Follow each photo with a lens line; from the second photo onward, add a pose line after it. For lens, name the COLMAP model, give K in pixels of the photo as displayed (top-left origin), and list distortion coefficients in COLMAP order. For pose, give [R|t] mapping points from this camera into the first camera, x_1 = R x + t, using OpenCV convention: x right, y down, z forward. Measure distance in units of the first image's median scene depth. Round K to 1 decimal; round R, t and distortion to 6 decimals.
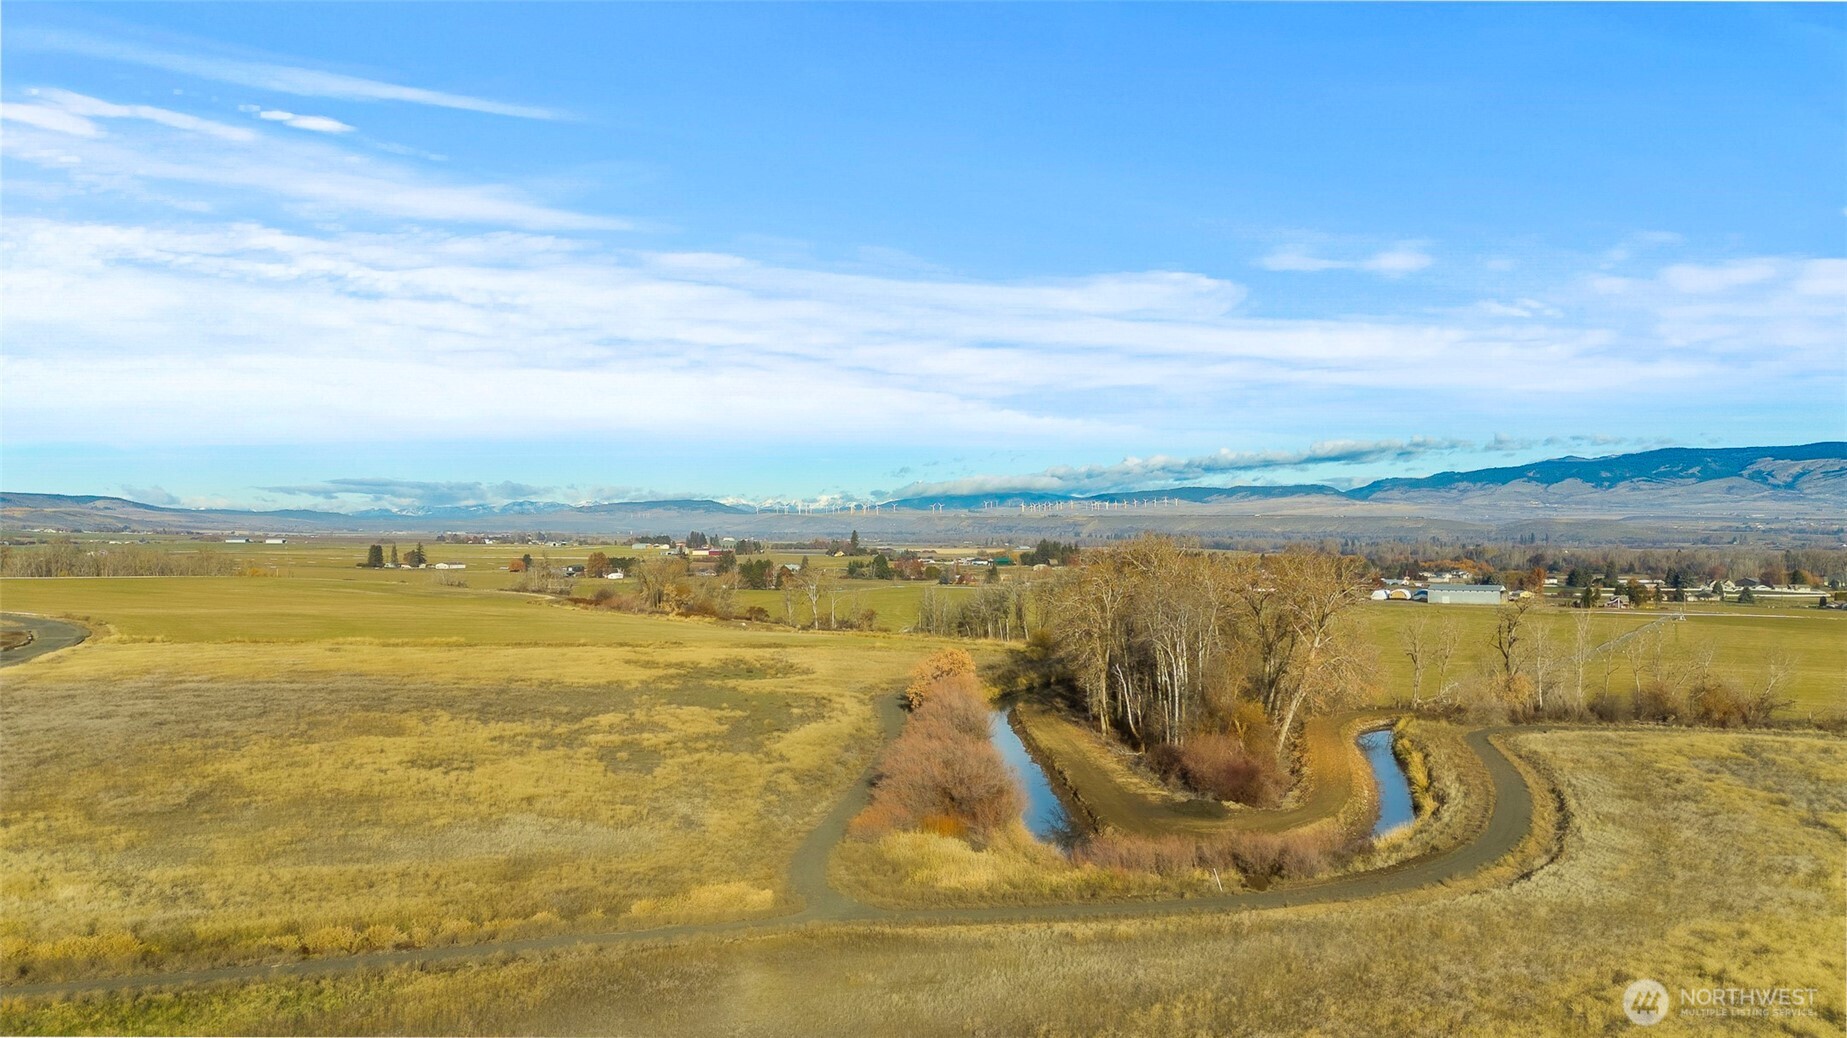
lens RADIAL K [[1370.9, 0, 928.1], [0, 1370.9, 508.4], [0, 0, 1]] dist [0.079009, -0.068708]
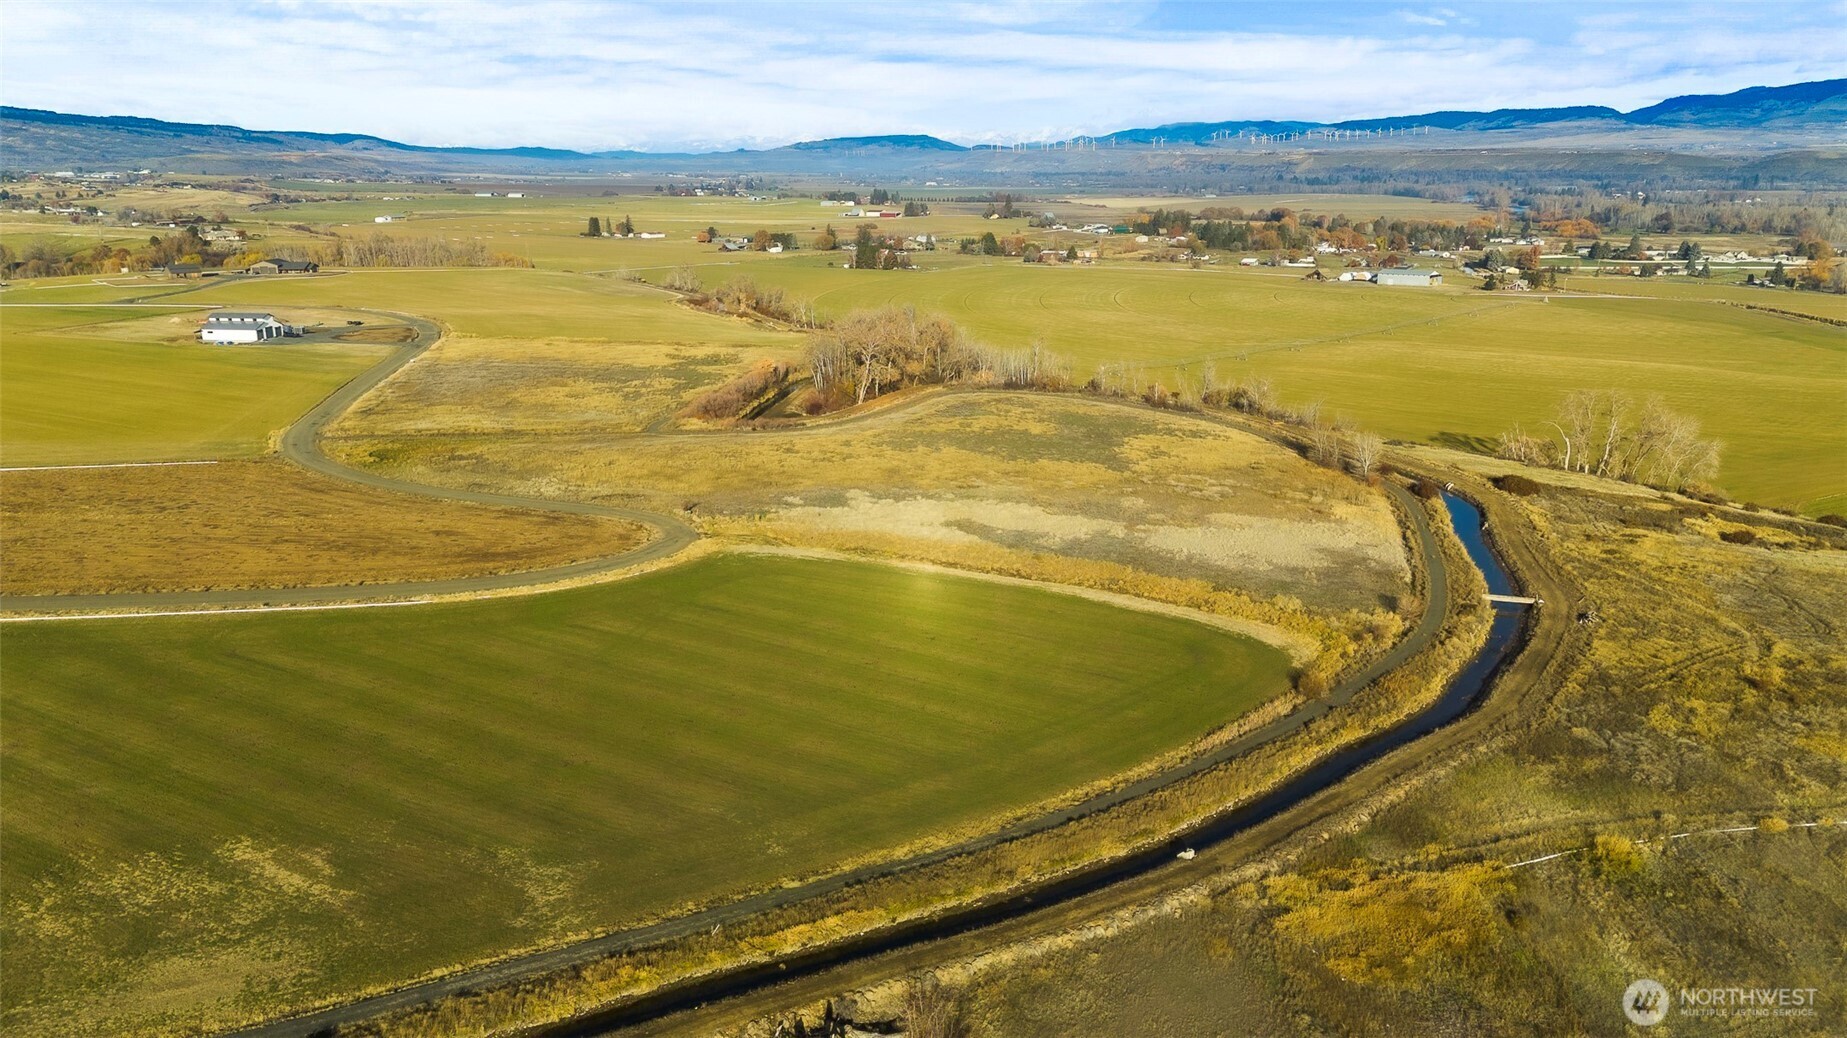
lens RADIAL K [[1370.9, 0, 928.1], [0, 1370.9, 508.4], [0, 0, 1]] dist [0.079009, -0.068708]
pose [[0.987699, 0.031419, -0.153179, 0.120112], [0.008962, 0.966621, 0.256052, -0.047251], [0.156111, -0.254275, 0.954449, -0.250718]]
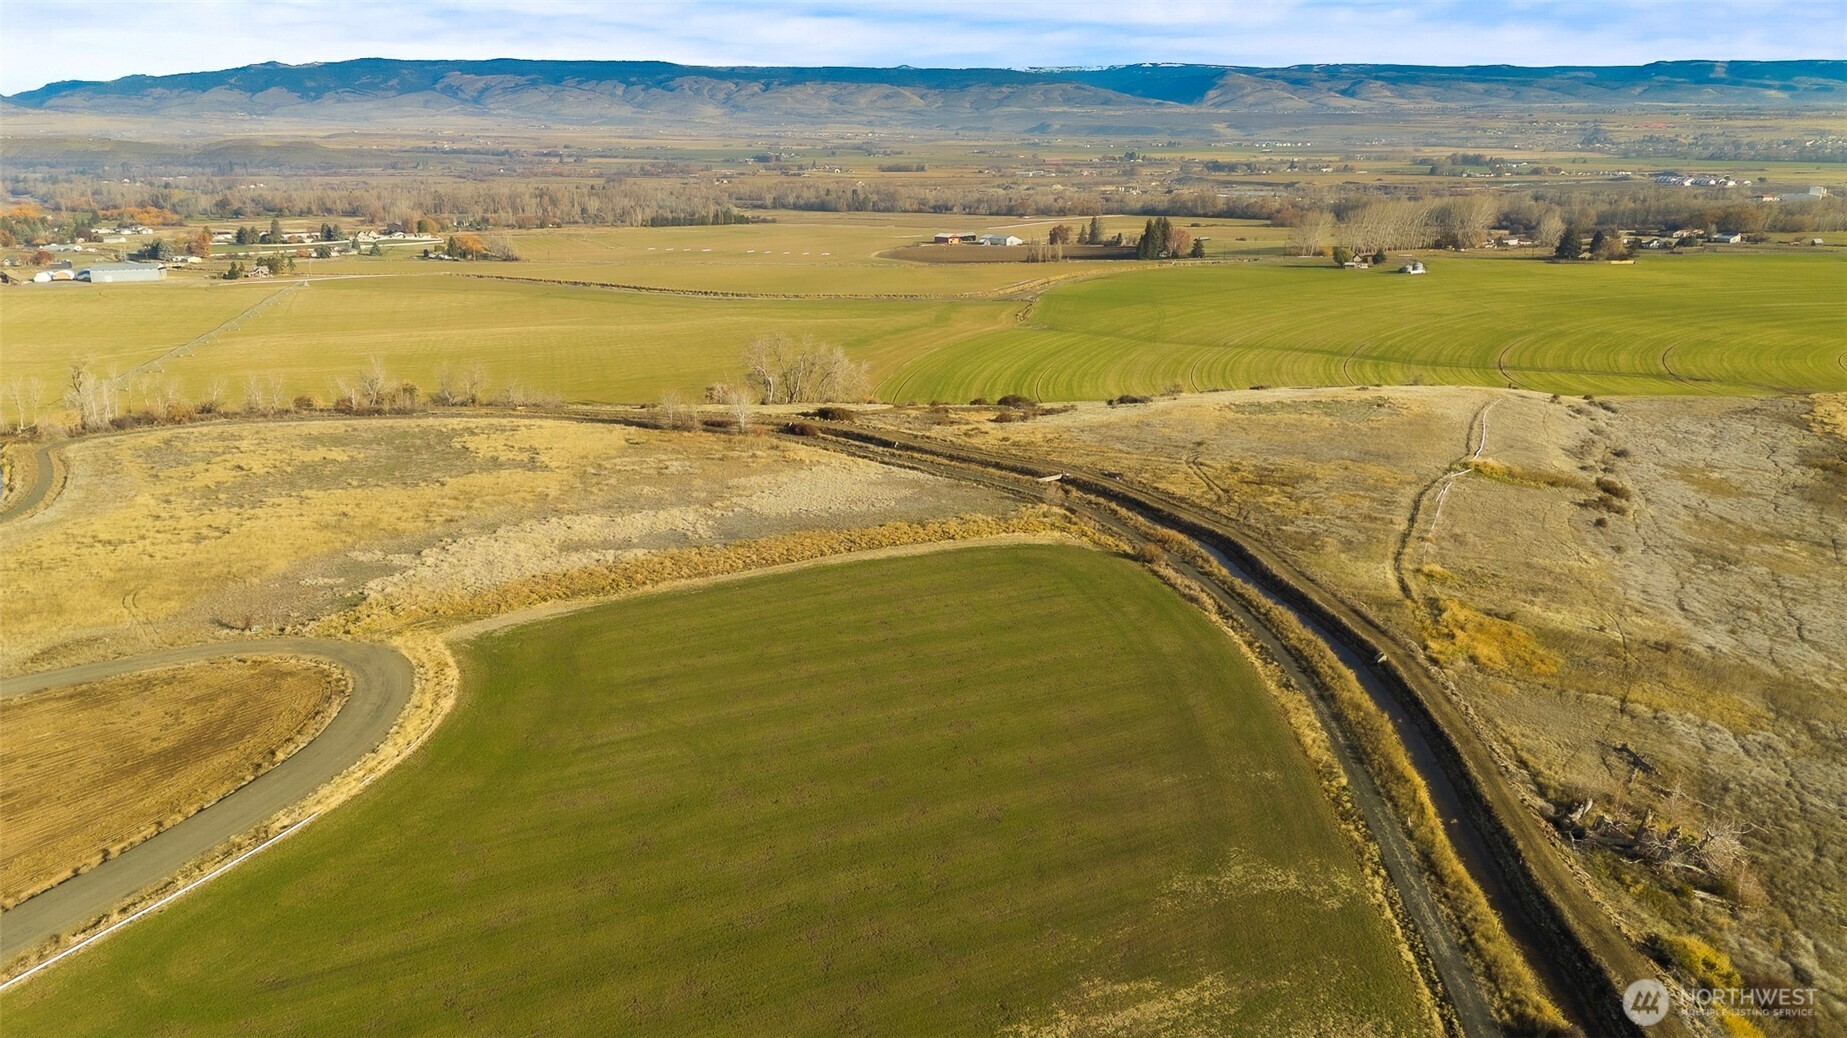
lens RADIAL K [[1370.9, 0, 928.1], [0, 1370.9, 508.4], [0, 0, 1]] dist [0.079009, -0.068708]
pose [[0.656997, -0.201848, 0.726369, -0.038151], [-0.000892, 0.963282, 0.268489, -0.045523], [-0.753892, -0.177044, 0.632694, -0.190941]]
